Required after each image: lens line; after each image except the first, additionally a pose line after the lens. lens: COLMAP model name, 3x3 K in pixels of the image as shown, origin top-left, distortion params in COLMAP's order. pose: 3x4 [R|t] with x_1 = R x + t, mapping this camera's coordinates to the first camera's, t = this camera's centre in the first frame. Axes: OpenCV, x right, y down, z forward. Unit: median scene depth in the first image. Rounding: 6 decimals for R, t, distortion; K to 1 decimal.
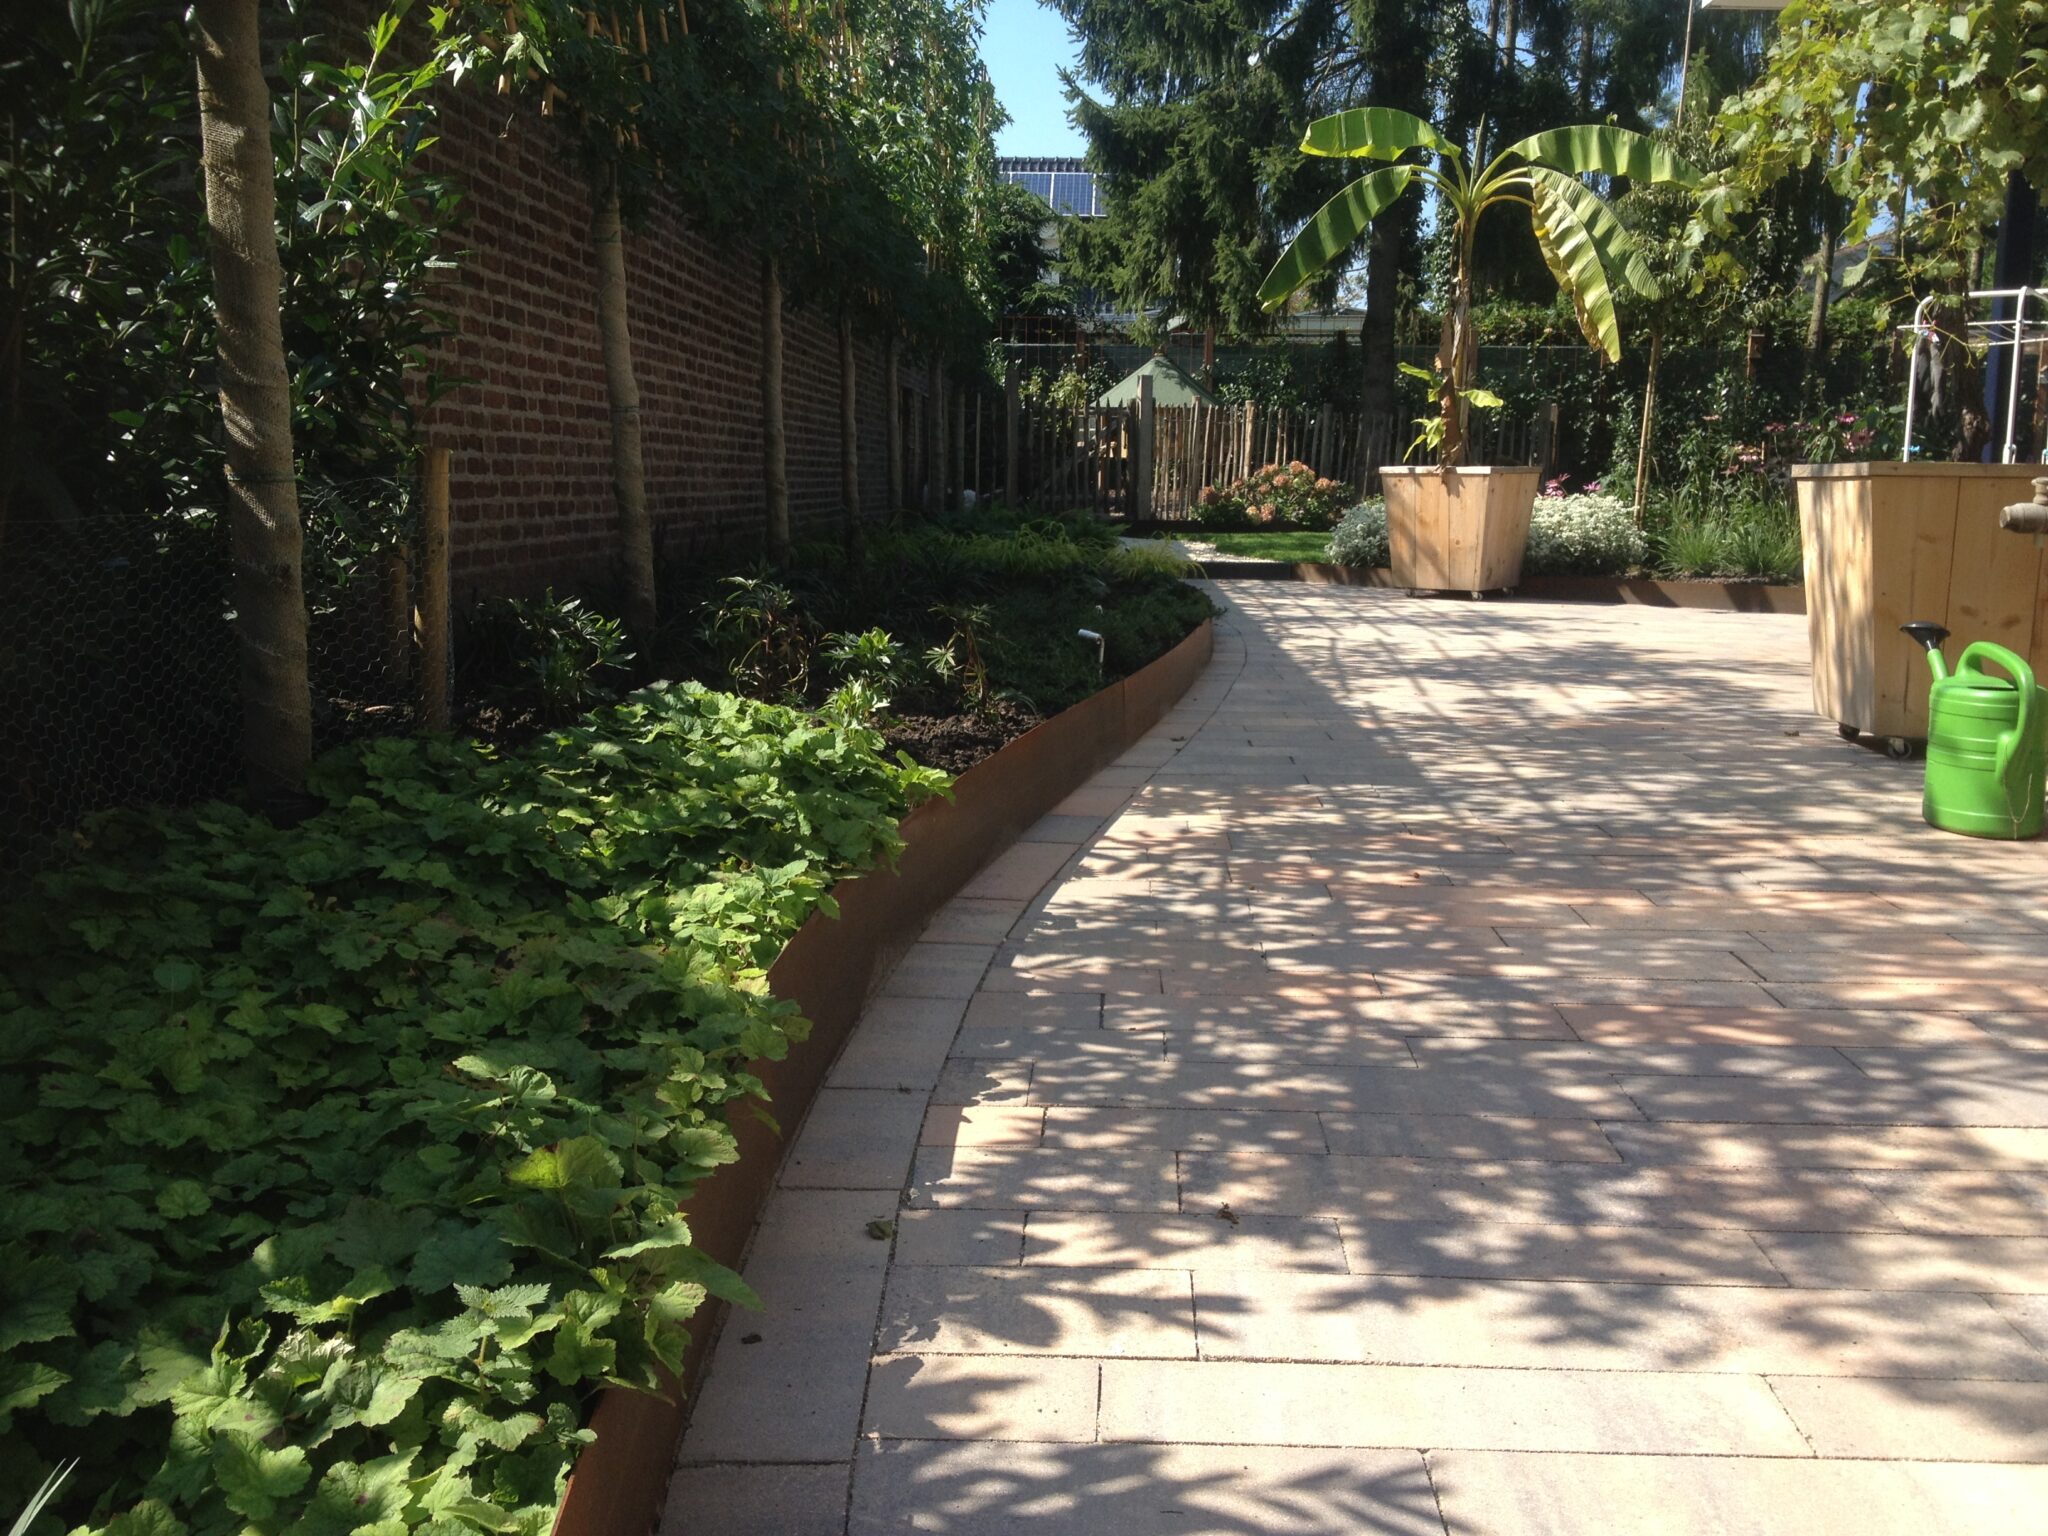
lens RADIAL K [[2054.9, 0, 1029.5], [0, 2054.9, 768.8], [0, 0, 1]] dist [0.075460, 0.000000]
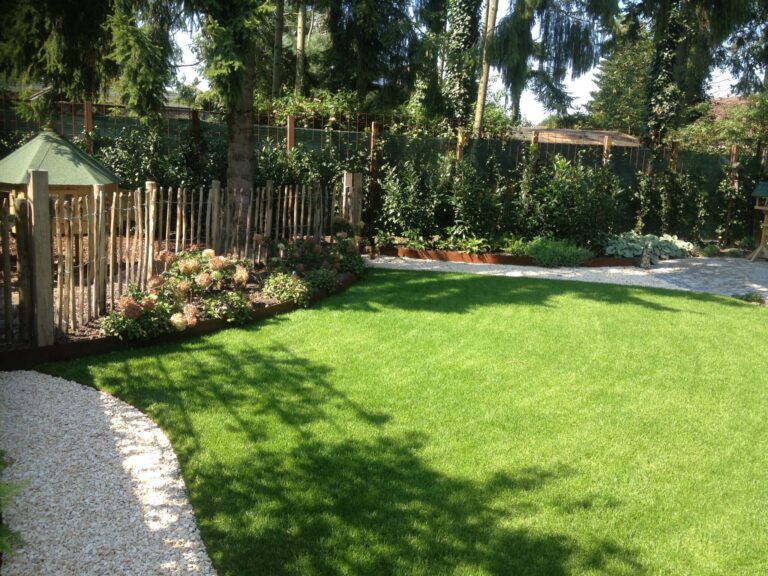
lens RADIAL K [[770.6, 0, 383.7], [0, 770.6, 286.8], [0, 0, 1]] dist [0.075460, 0.000000]
pose [[0.892477, -0.052963, 0.447972, 0.033006], [0.041665, 0.998517, 0.035045, -0.131356], [-0.449164, -0.012612, 0.893360, 0.582845]]
